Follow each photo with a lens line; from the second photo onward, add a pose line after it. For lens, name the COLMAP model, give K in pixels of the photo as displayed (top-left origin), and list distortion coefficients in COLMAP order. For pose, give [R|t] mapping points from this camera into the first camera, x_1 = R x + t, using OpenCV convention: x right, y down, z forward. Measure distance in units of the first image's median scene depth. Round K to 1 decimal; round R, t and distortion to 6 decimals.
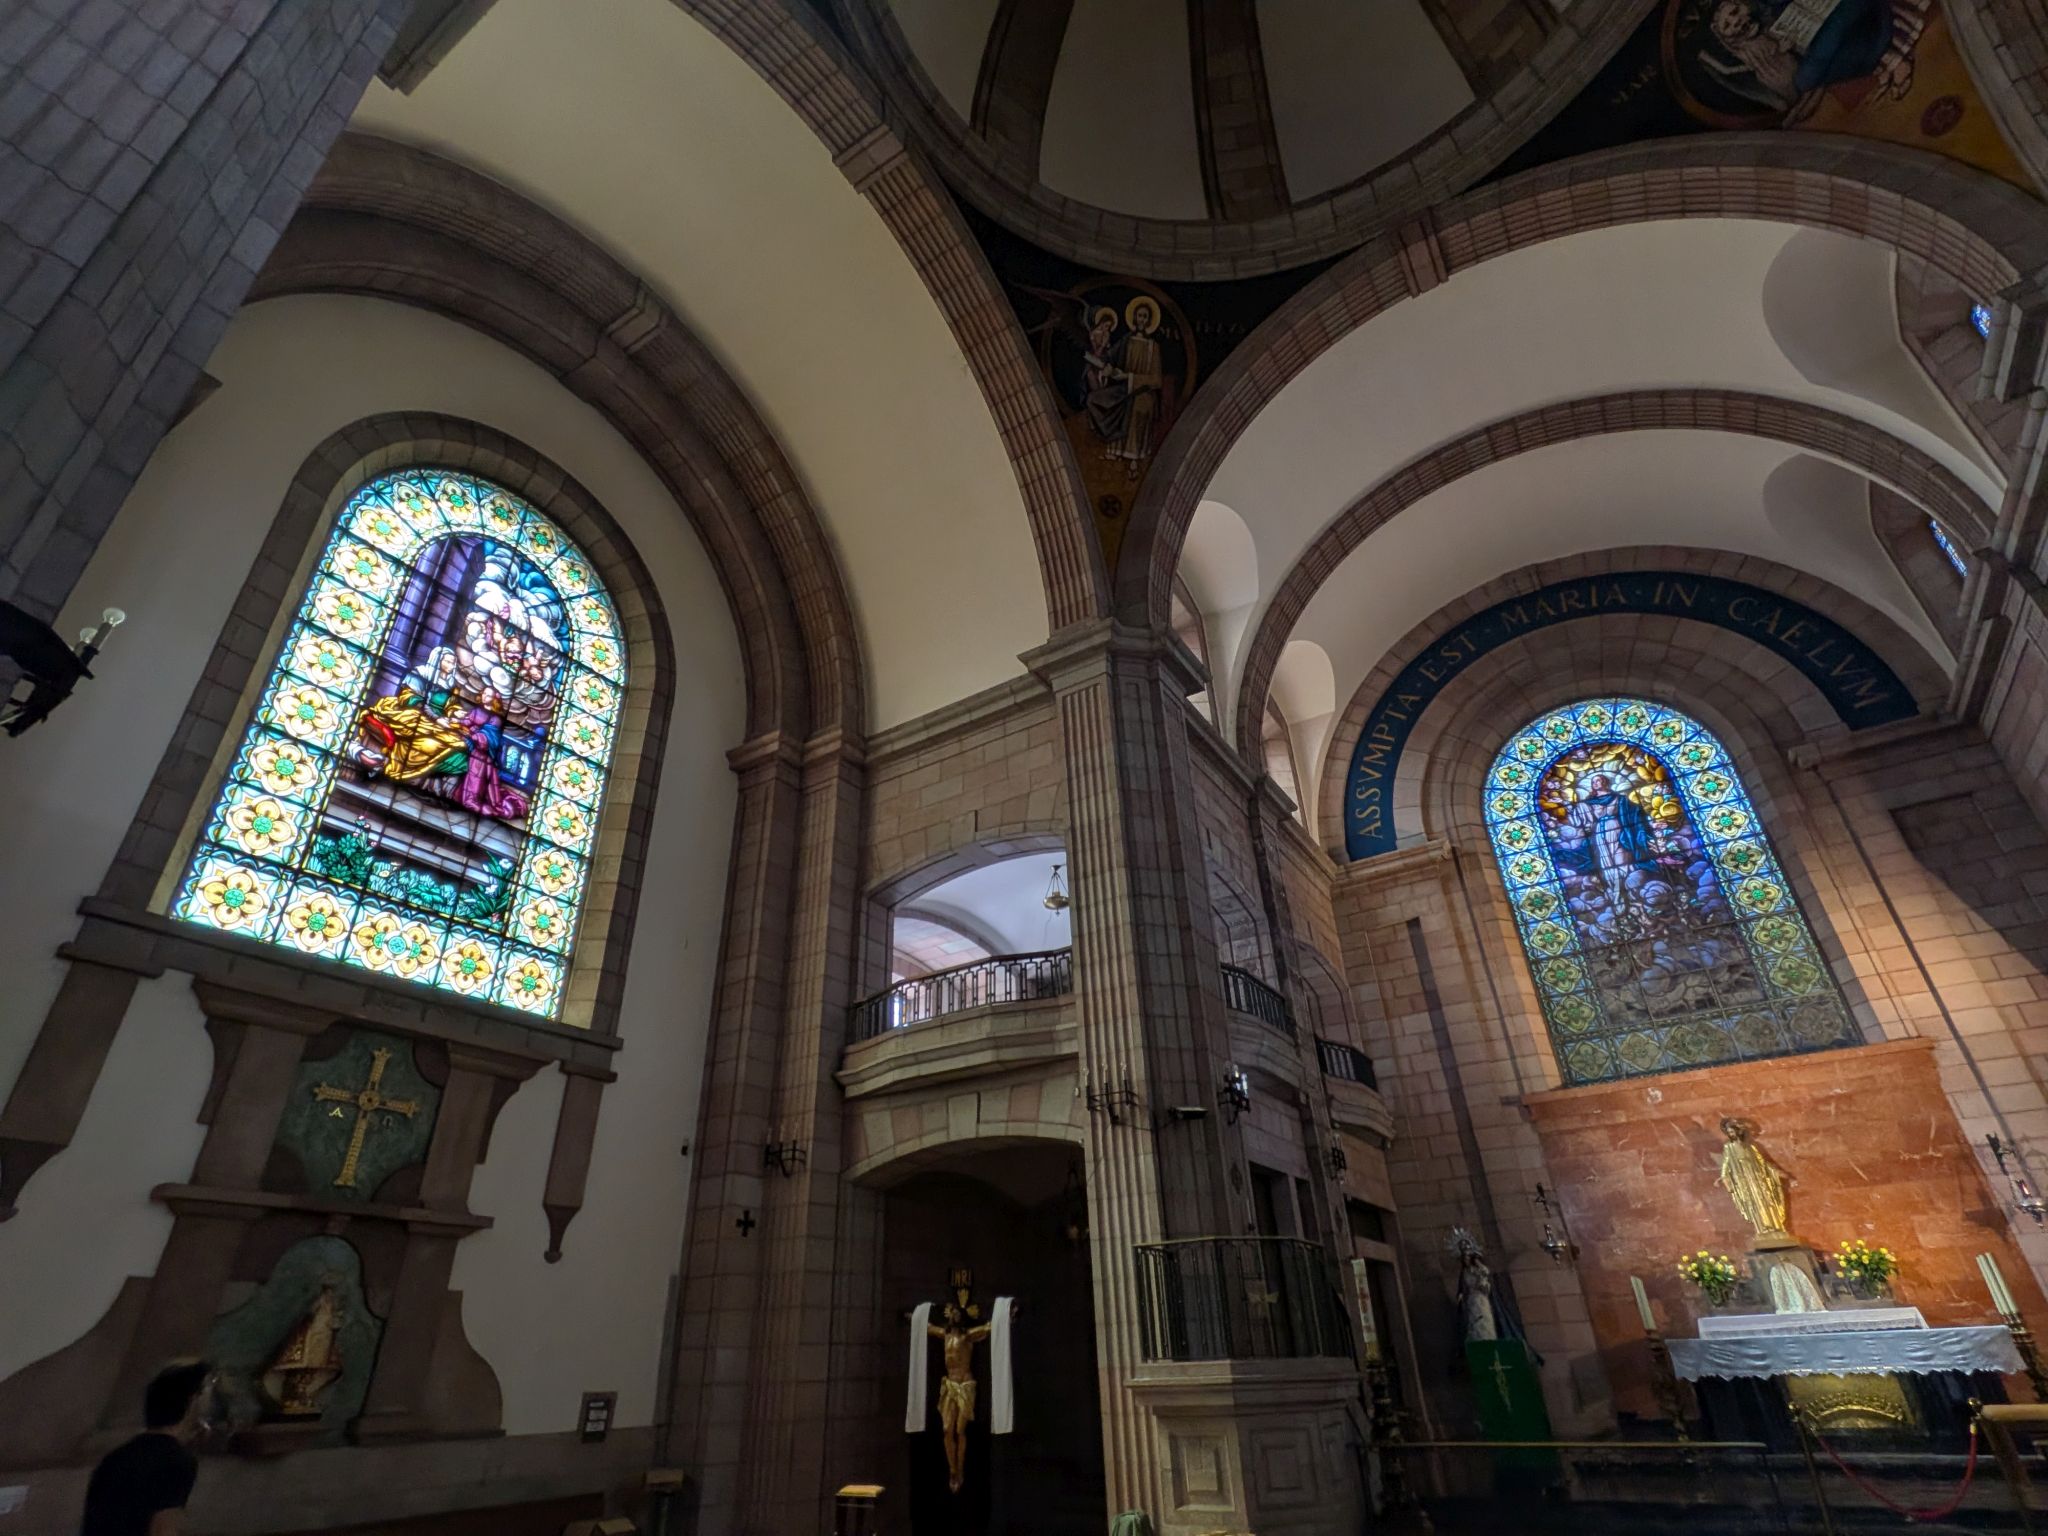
lens RADIAL K [[1004.9, 0, 1024.0], [0, 1004.9, 768.0], [0, 0, 1]] dist [-0.000830, -0.001150]
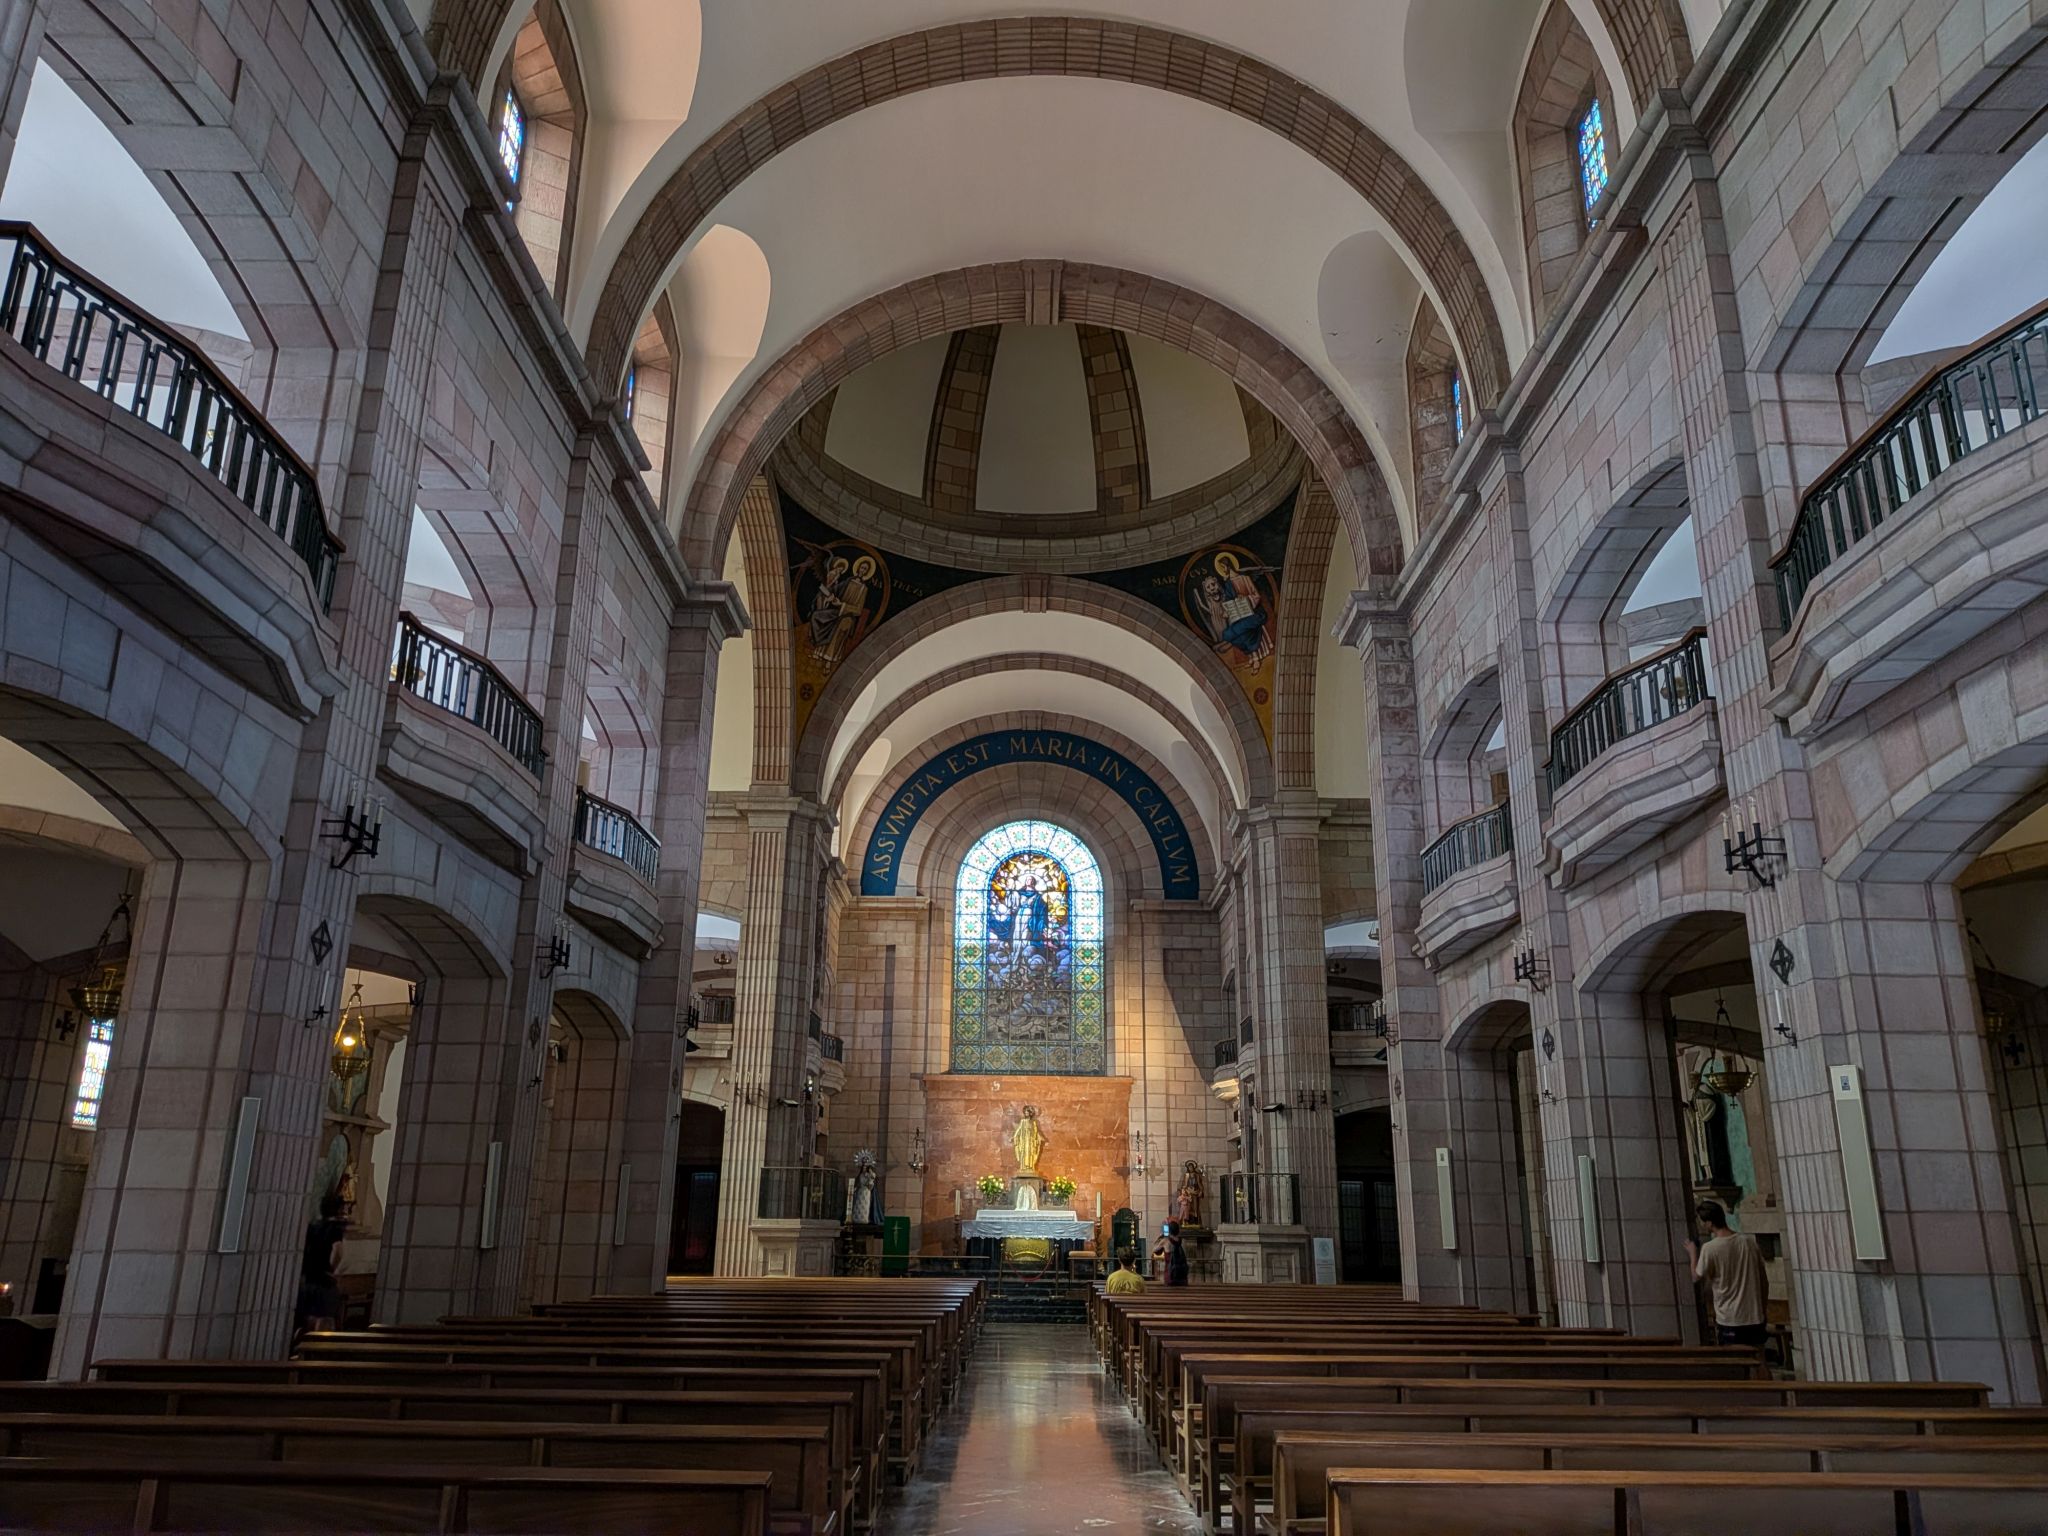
lens RADIAL K [[1414.8, 0, 1024.0], [0, 1414.8, 768.0], [0, 0, 1]] dist [0.039254, -0.001049]
pose [[0.838527, 0.207892, 0.503641, -0.582067], [-0.314486, 0.939499, 0.135793, -0.468071], [-0.444940, -0.272254, 0.853174, -0.819692]]
